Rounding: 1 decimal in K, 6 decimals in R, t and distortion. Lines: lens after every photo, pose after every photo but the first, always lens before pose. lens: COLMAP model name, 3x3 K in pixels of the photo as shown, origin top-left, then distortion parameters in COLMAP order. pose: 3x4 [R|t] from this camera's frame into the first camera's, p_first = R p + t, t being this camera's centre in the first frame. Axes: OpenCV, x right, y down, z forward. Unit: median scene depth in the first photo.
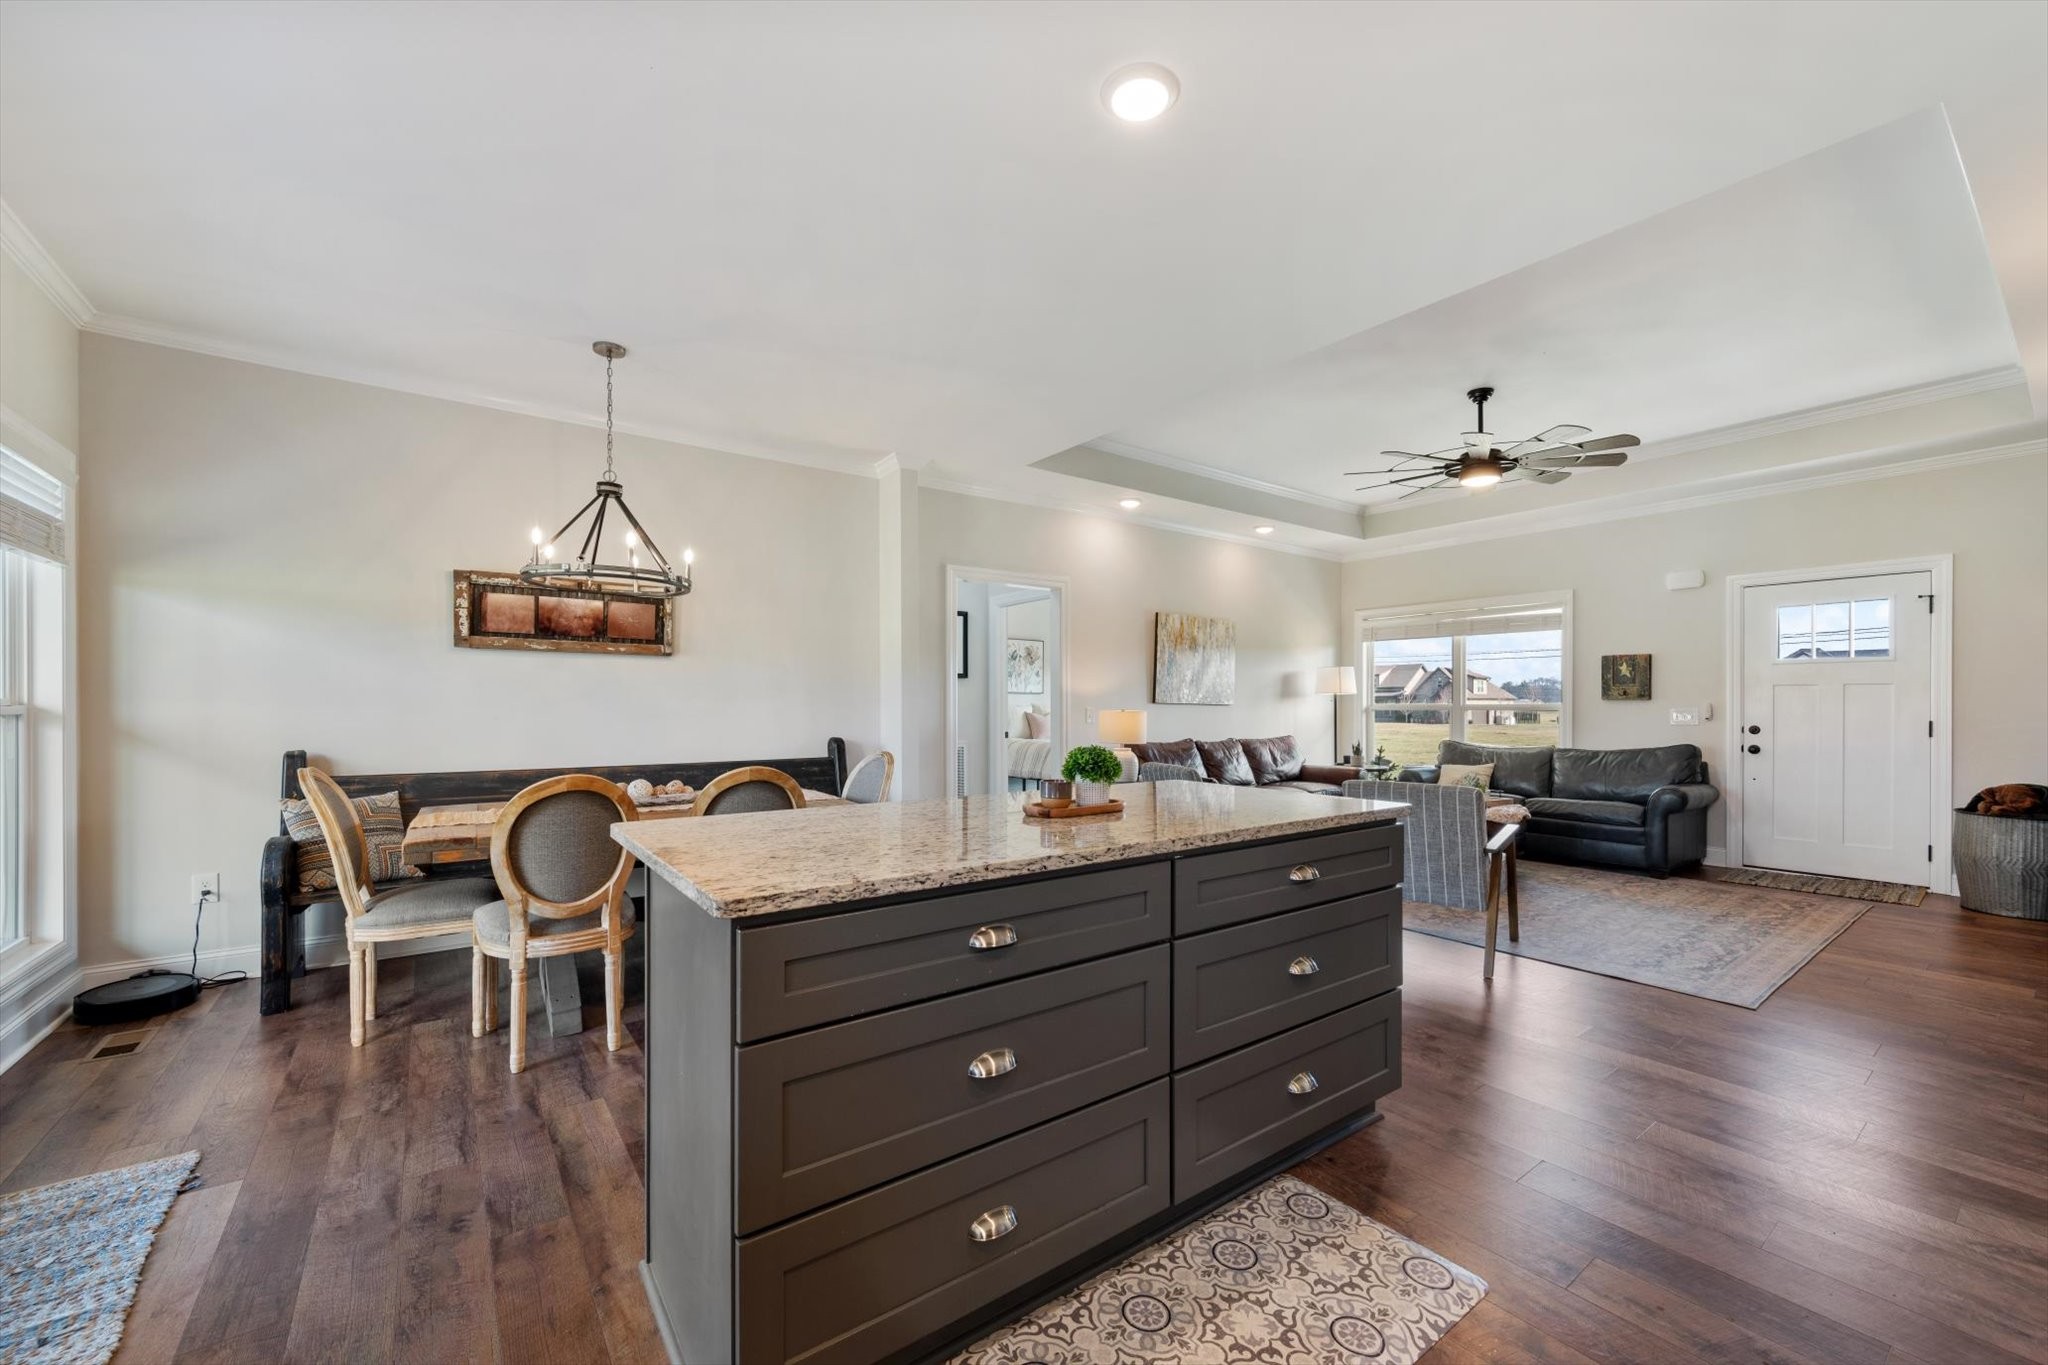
lens RADIAL K [[819.6, 0, 1023.1], [0, 819.6, 711.3], [0, 0, 1]] dist [-0.000237, 0.001026]
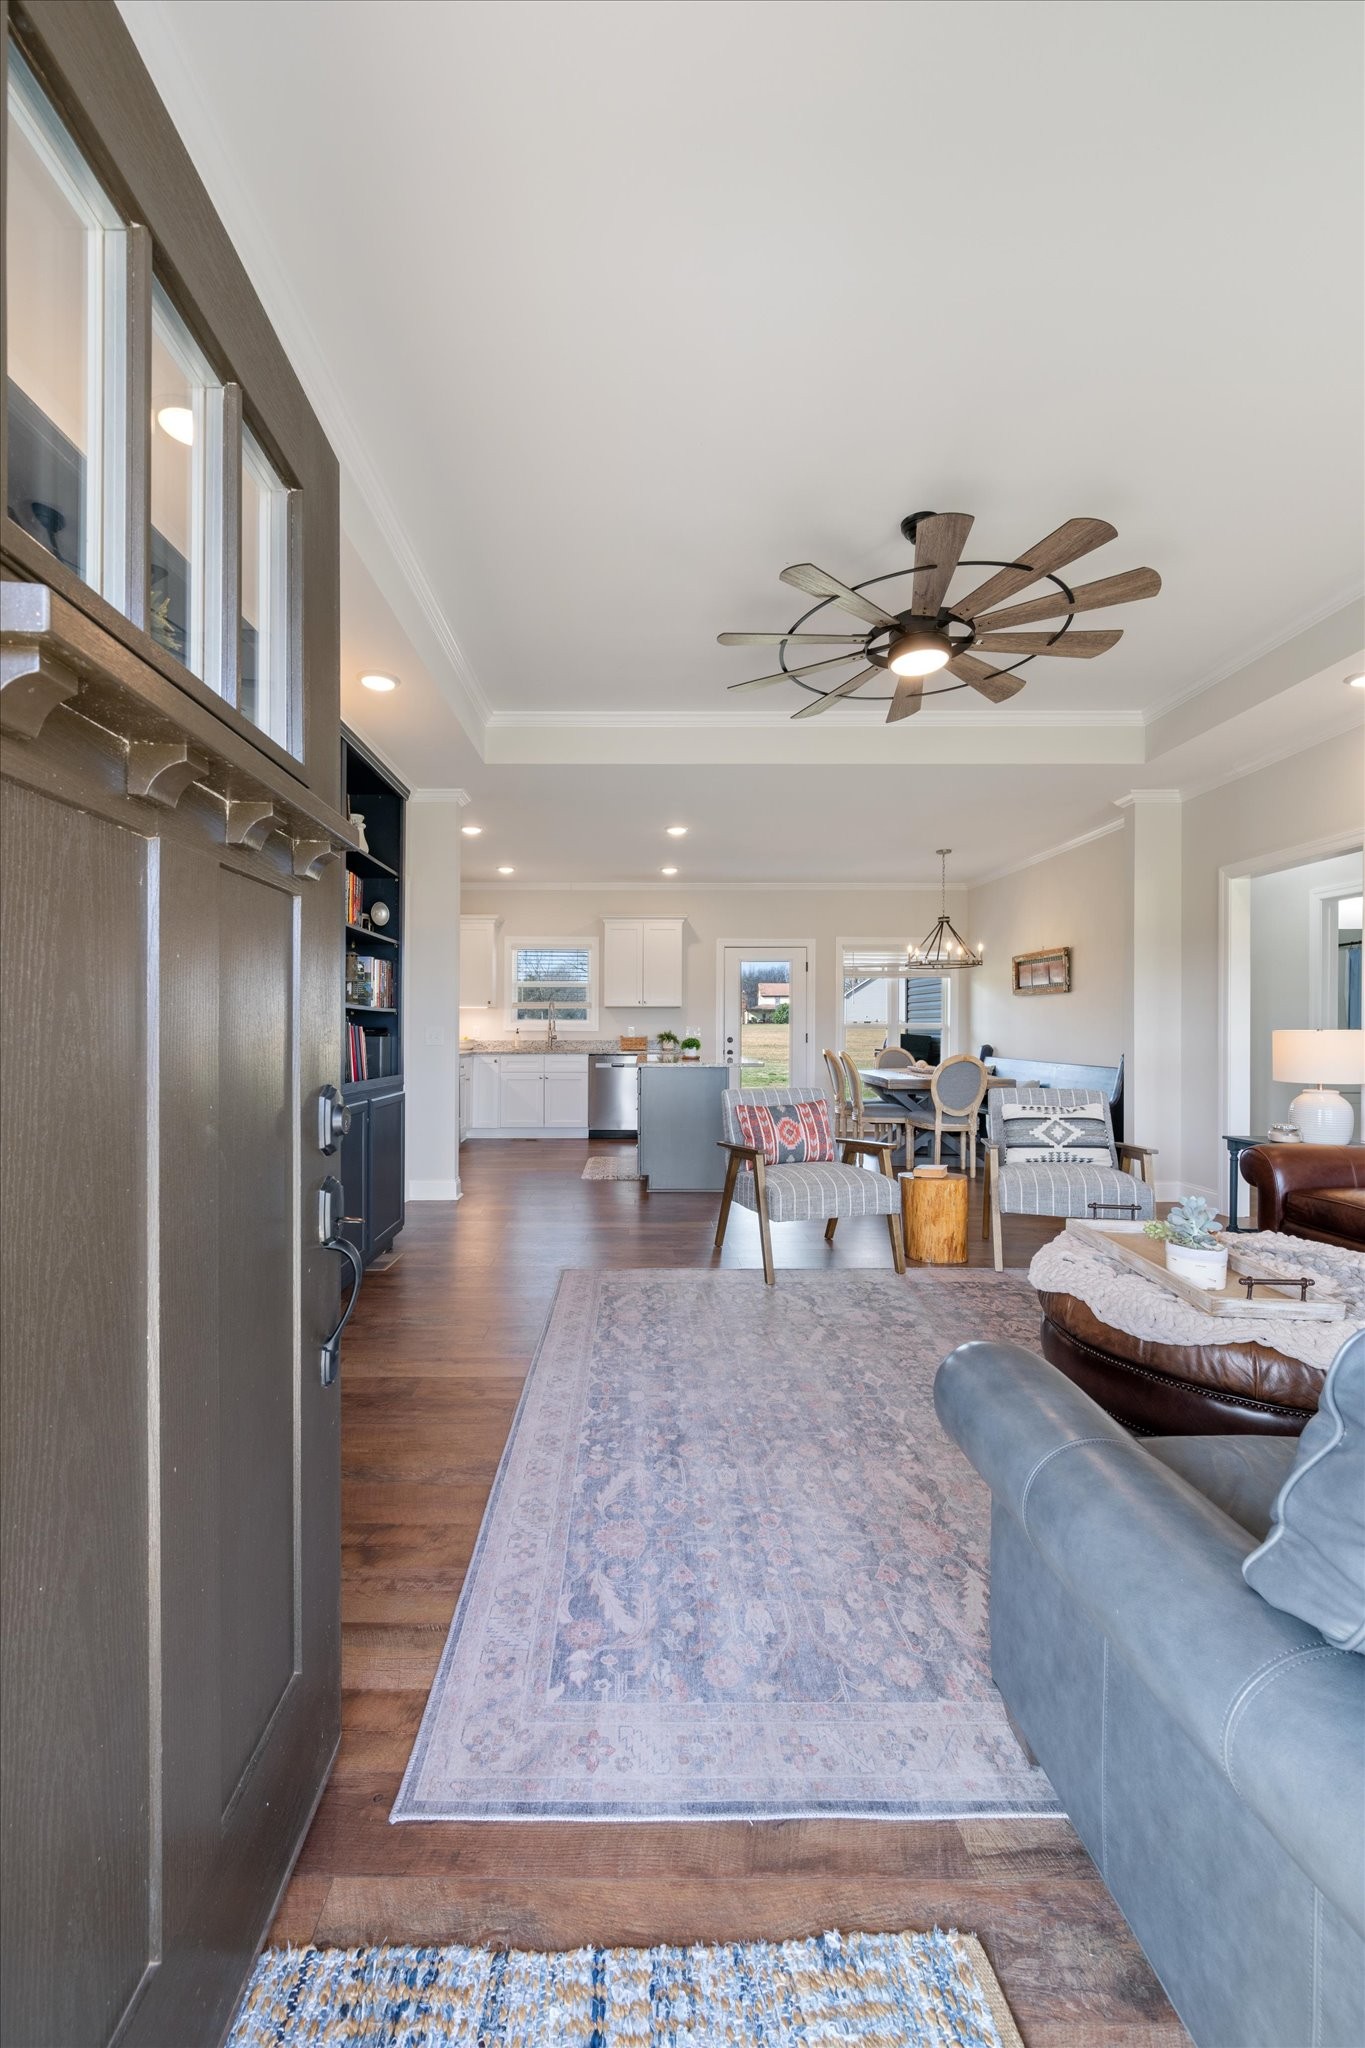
lens RADIAL K [[819.6, 0, 636.8], [0, 819.6, 1027.7], [0, 0, 1]] dist [-0.000237, 0.001026]
pose [[-0.602298, -0.000931, -0.798271, 0.977596], [-0.007493, 0.999962, 0.004488, -0.001907], [0.798236, 0.008685, -0.602282, 0.991015]]
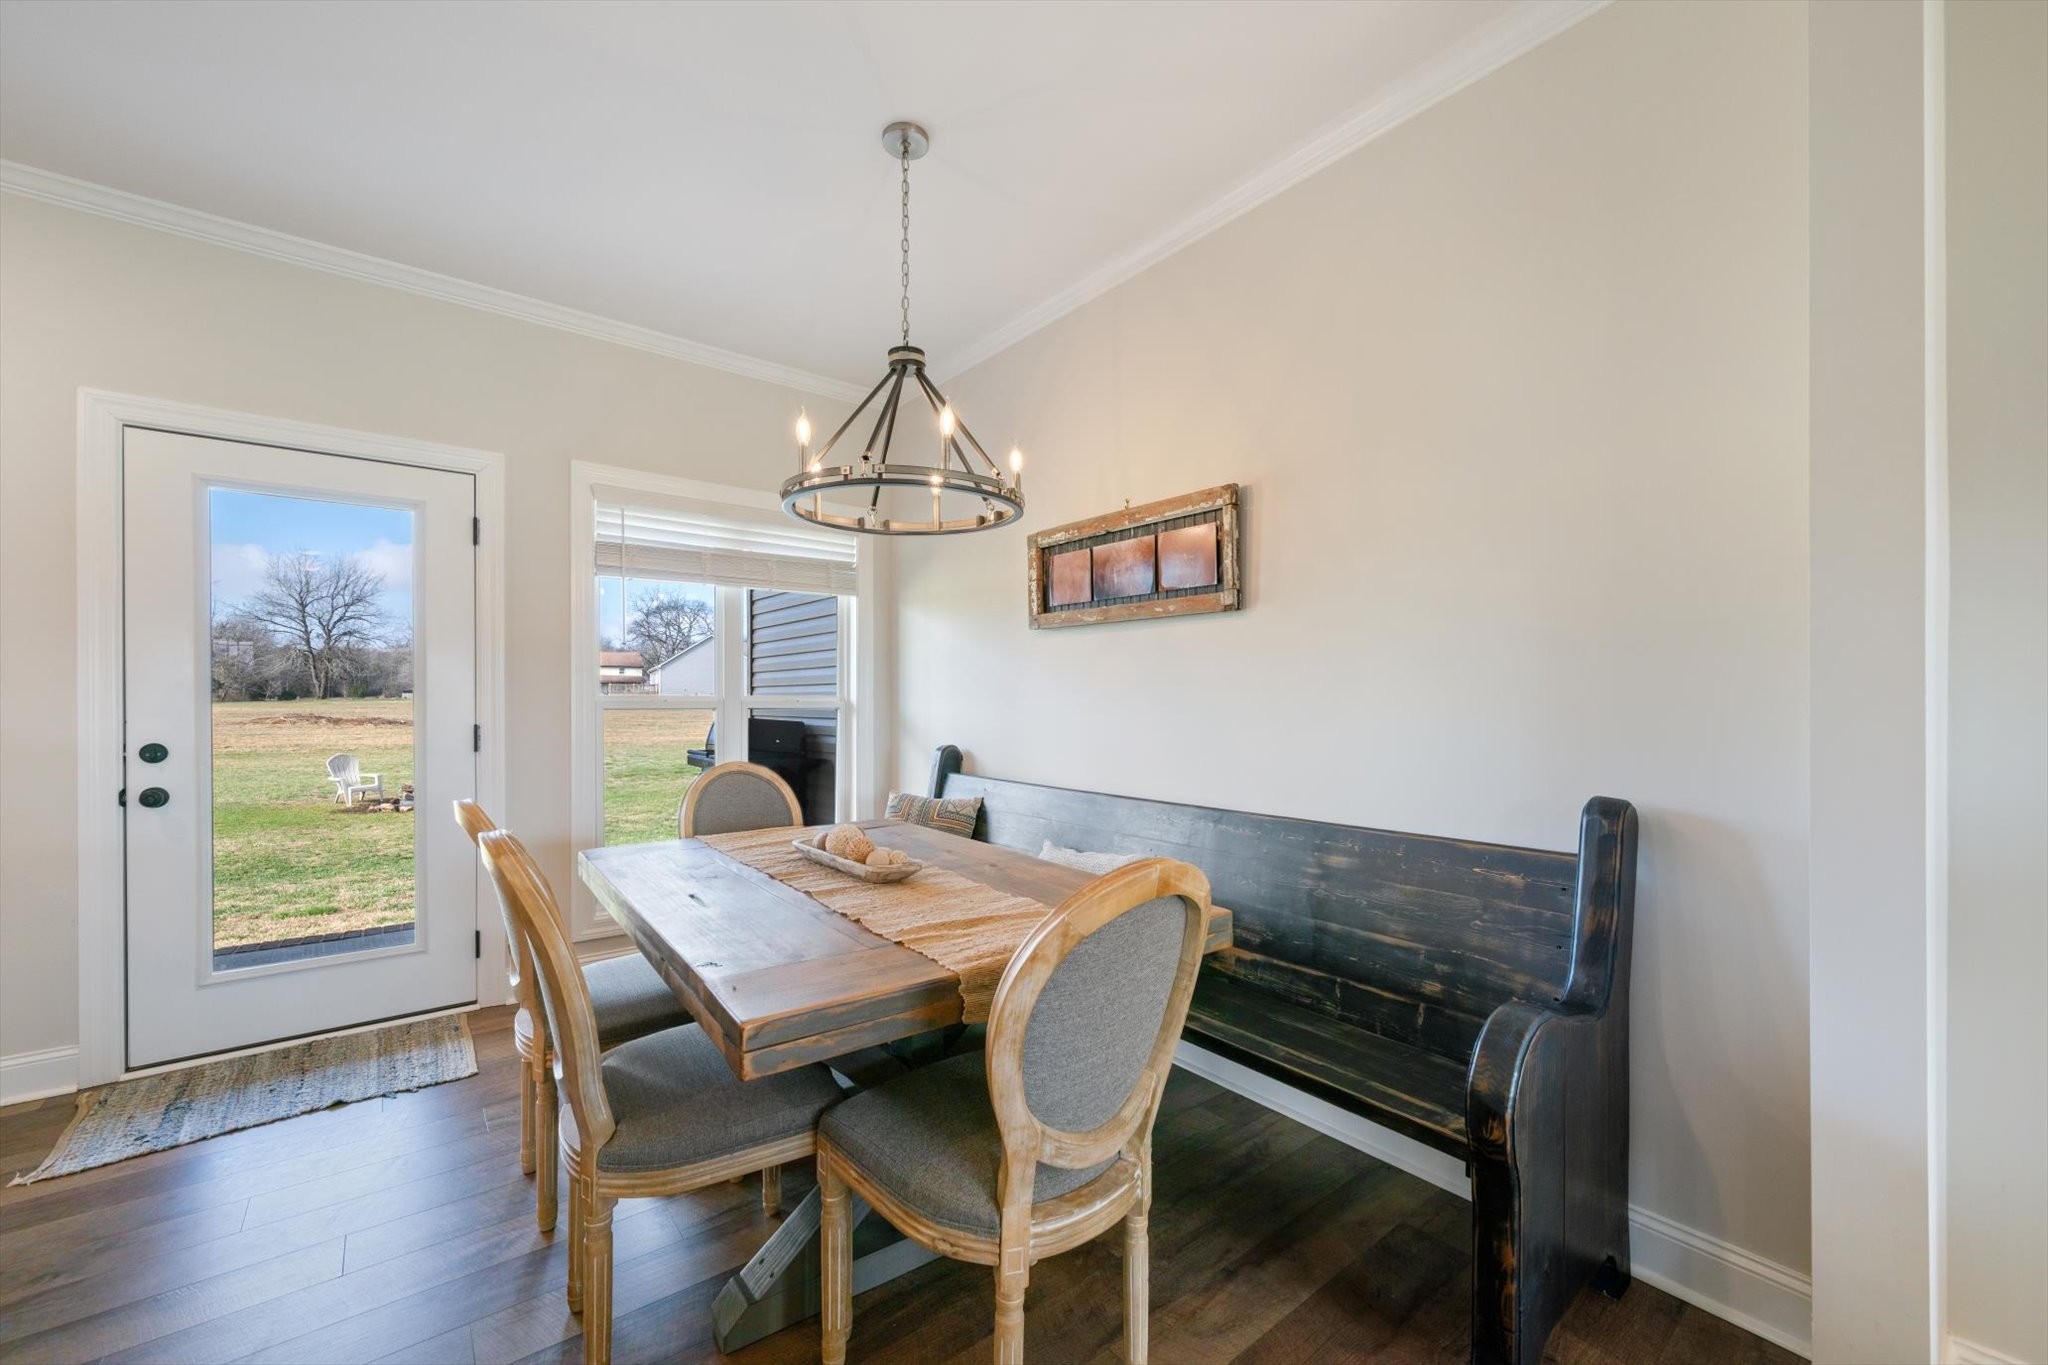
lens RADIAL K [[819.6, 0, 1023.1], [0, 819.6, 711.3], [0, 0, 1]] dist [-0.000237, 0.001026]
pose [[0.016810, 0.009163, -0.999817, 0.082642], [-0.007197, 0.999933, 0.009043, -0.003350], [0.999833, 0.007044, 0.016875, 0.658596]]
